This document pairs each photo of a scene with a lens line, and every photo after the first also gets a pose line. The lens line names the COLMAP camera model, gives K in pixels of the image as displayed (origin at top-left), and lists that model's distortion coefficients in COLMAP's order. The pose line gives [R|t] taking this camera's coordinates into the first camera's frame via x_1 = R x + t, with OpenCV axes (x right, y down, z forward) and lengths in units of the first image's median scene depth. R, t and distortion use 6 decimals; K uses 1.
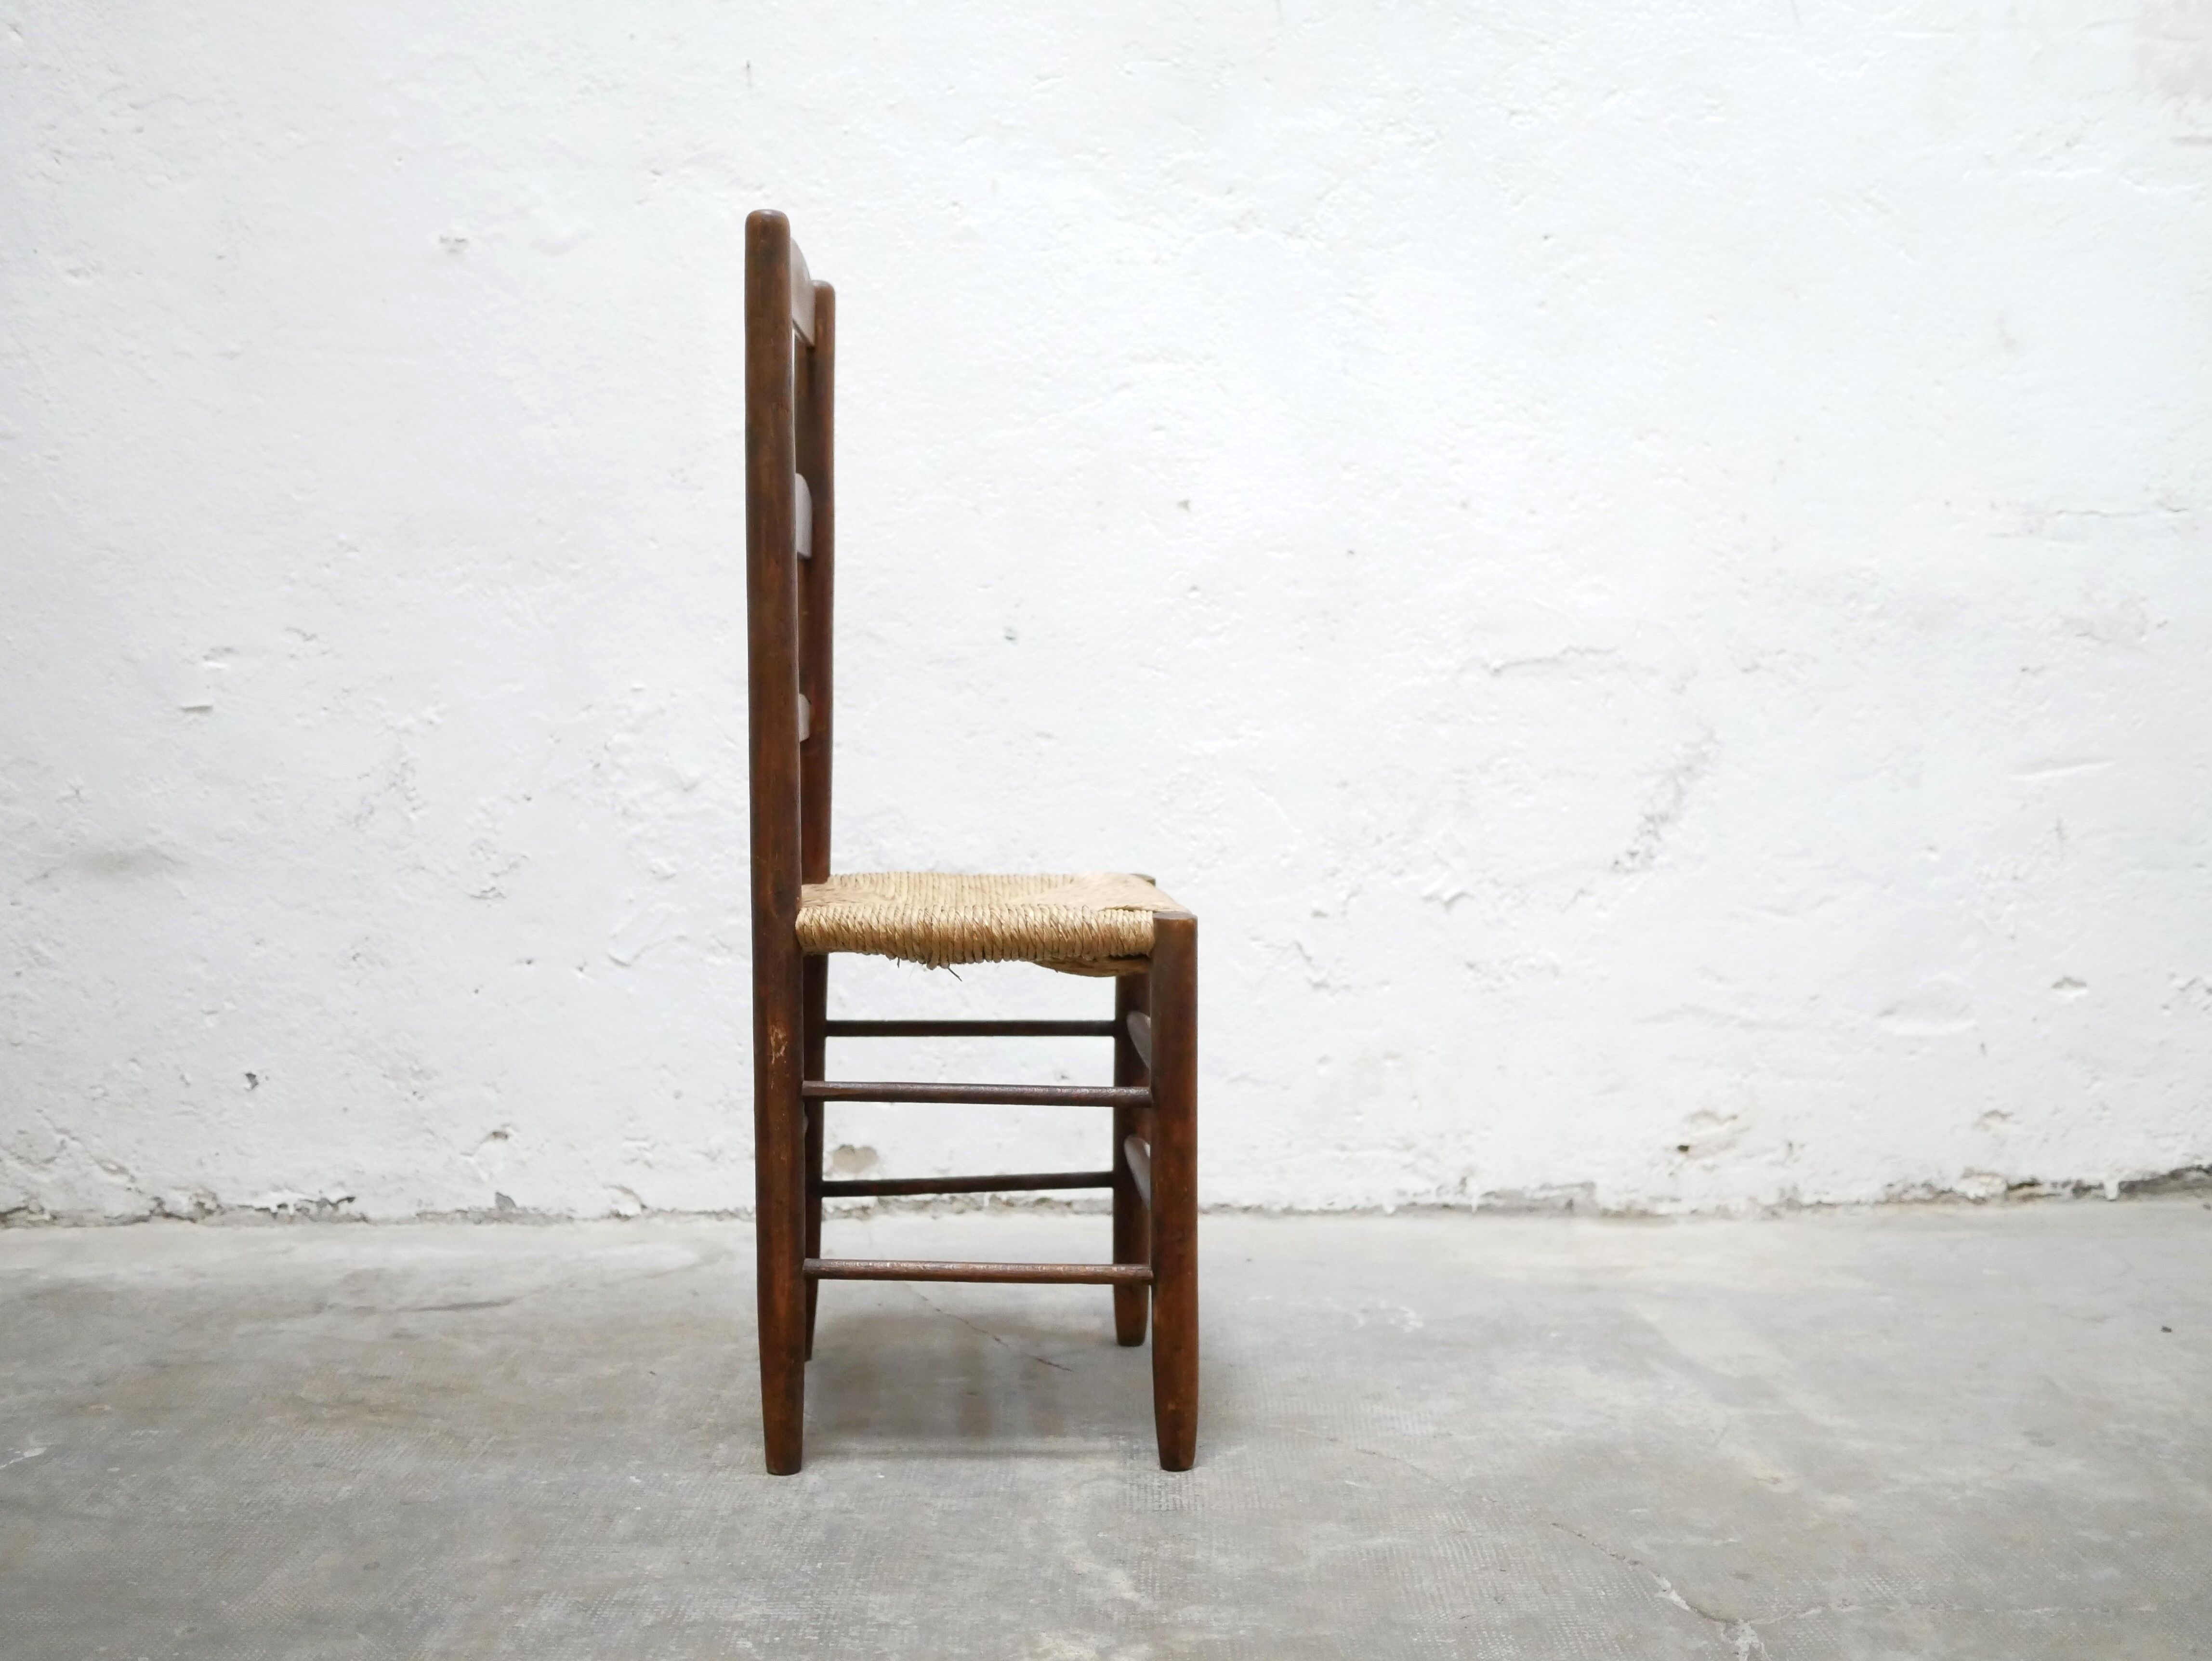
lens RADIAL K [[2490.1, 0, 1106.0], [0, 2490.1, 830.5], [0, 0, 1]] dist [-0.015143, 0.010050]
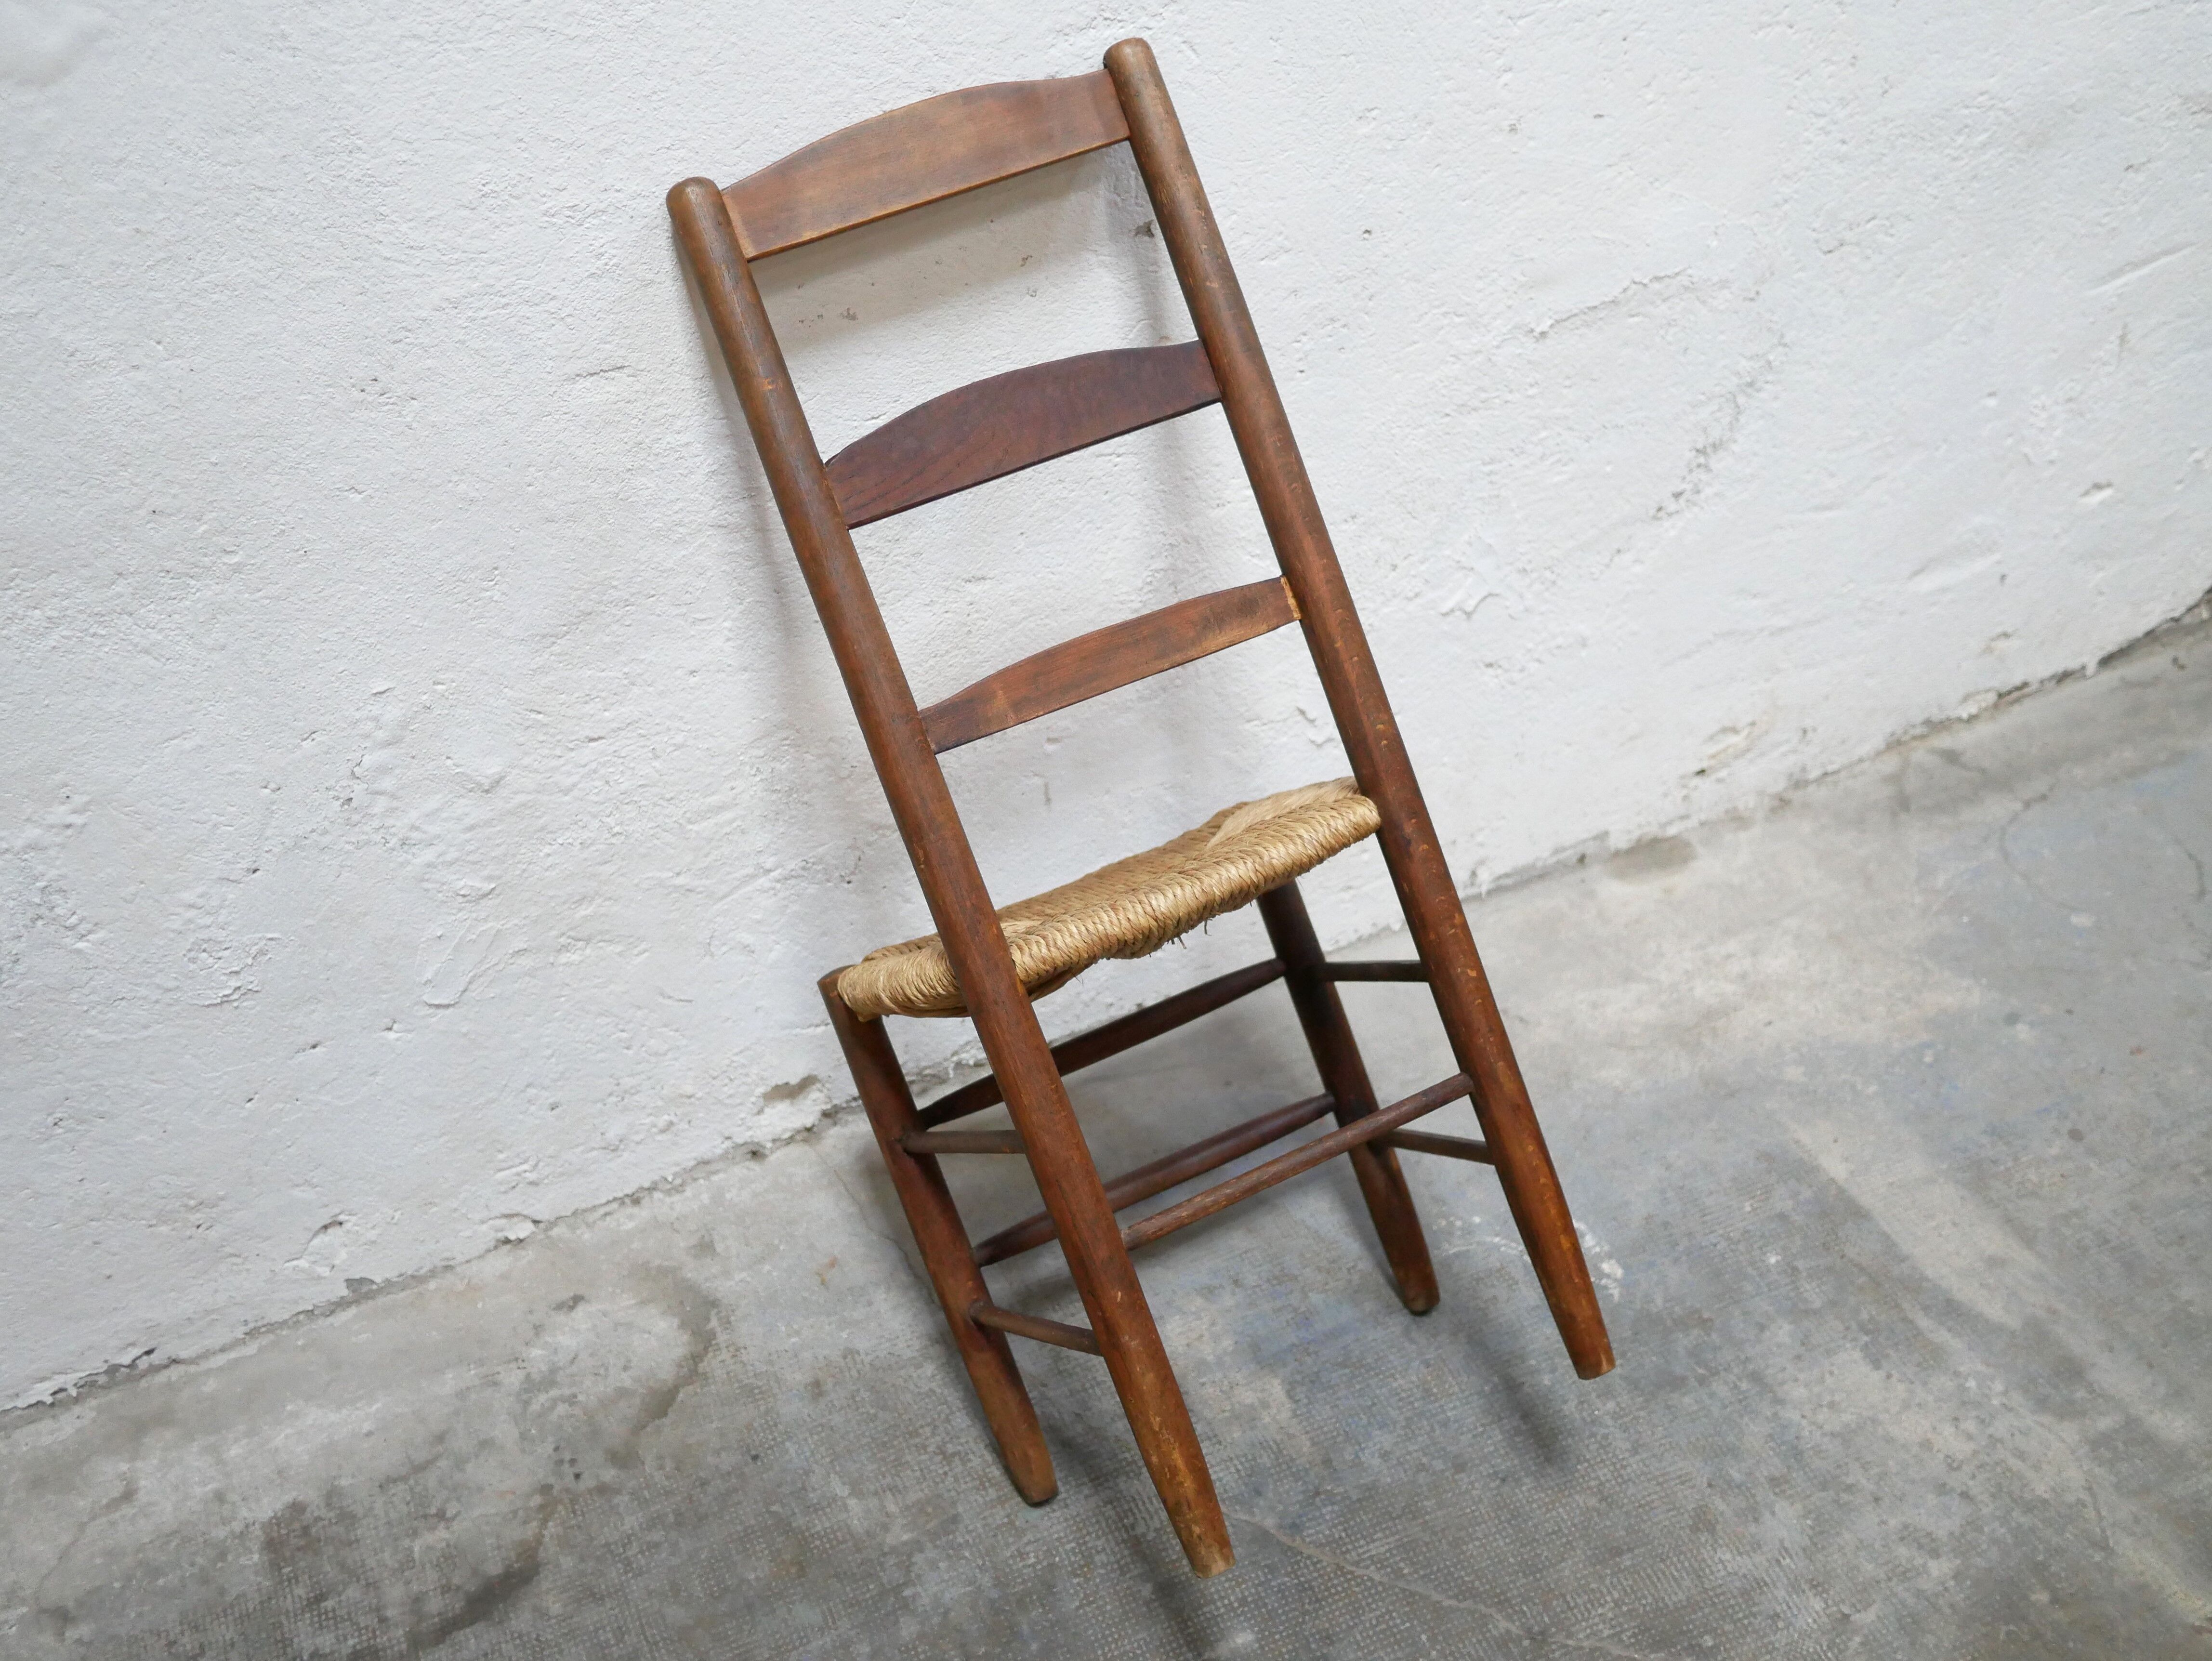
lens RADIAL K [[2486.6, 0, 1101.7], [0, 2486.6, 828.3], [0, 0, 1]] dist [-0.017809, 0.019138]
pose [[0.924220, -0.281457, 0.258069, -0.190230], [0.075726, 0.797487, 0.598565, -0.393997], [-0.374277, -0.533663, 0.758367, 0.423436]]
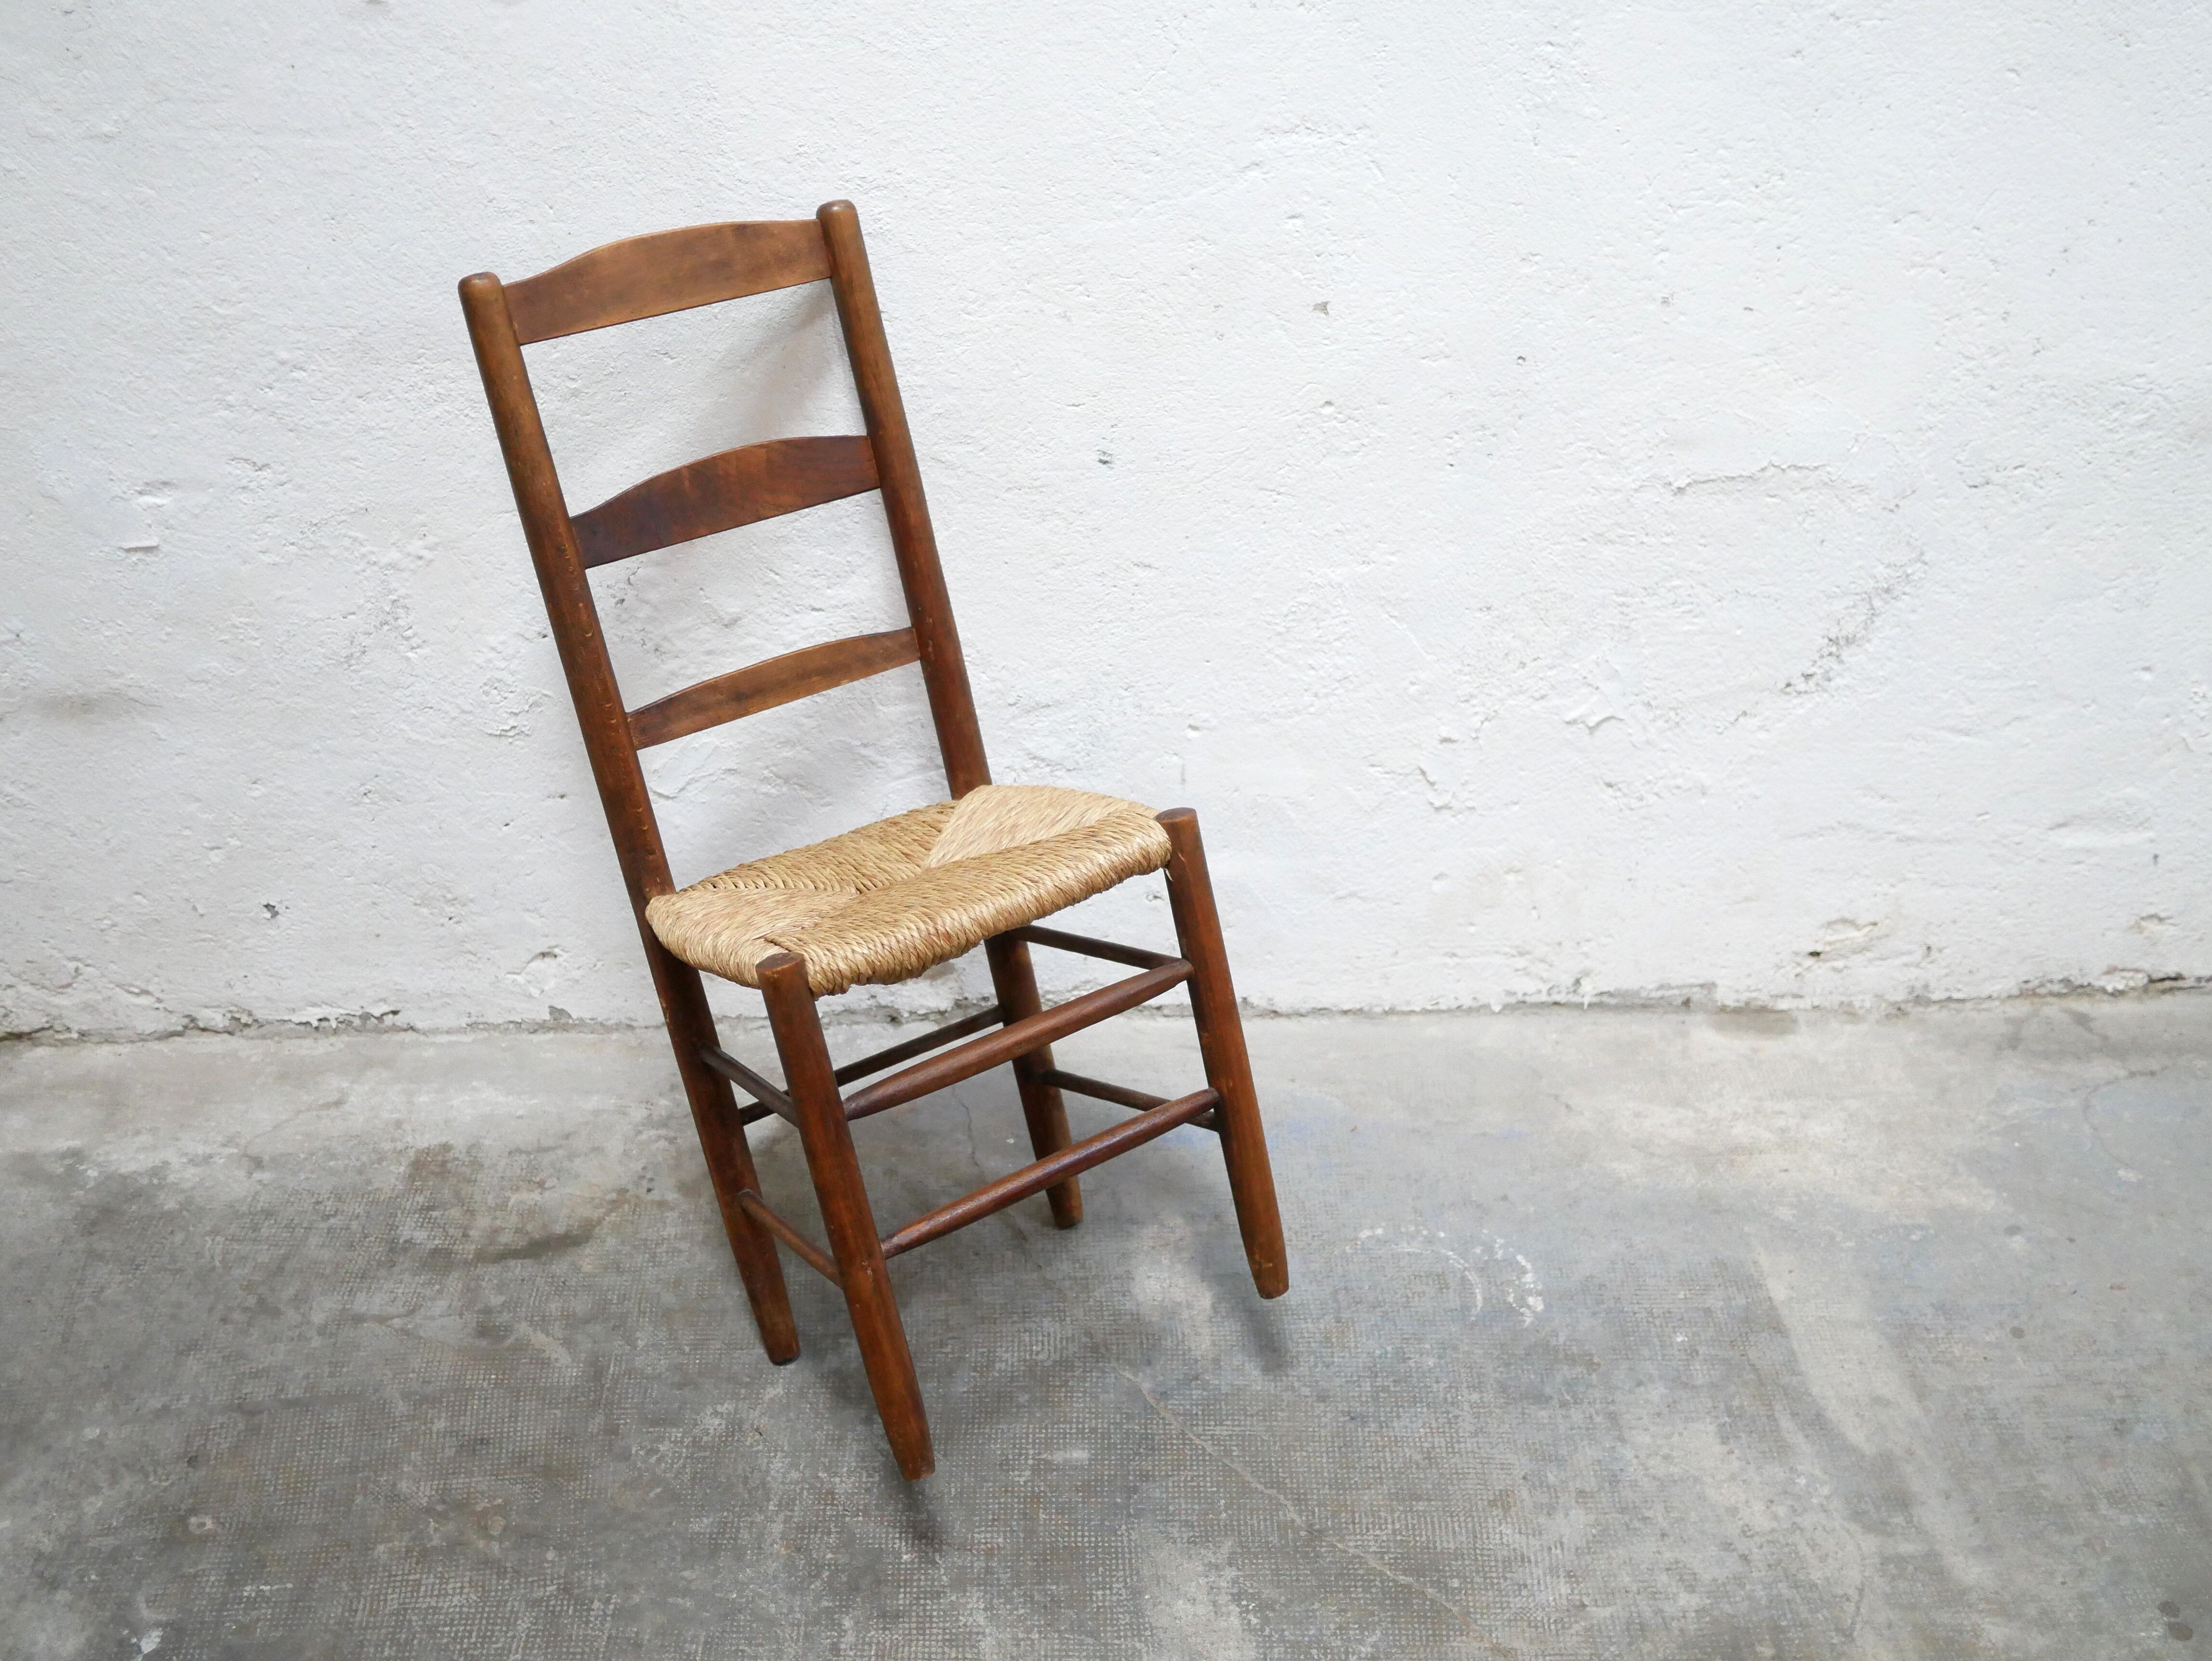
lens RADIAL K [[2481.1, 0, 1099.8], [0, 2481.1, 830.1], [0, 0, 1]] dist [-0.017945, 0.019064]
pose [[0.999926, 0.003554, 0.011662, -0.049030], [-0.008760, 0.874730, 0.484532, -0.369378], [-0.008479, -0.484598, 0.874696, 0.213219]]
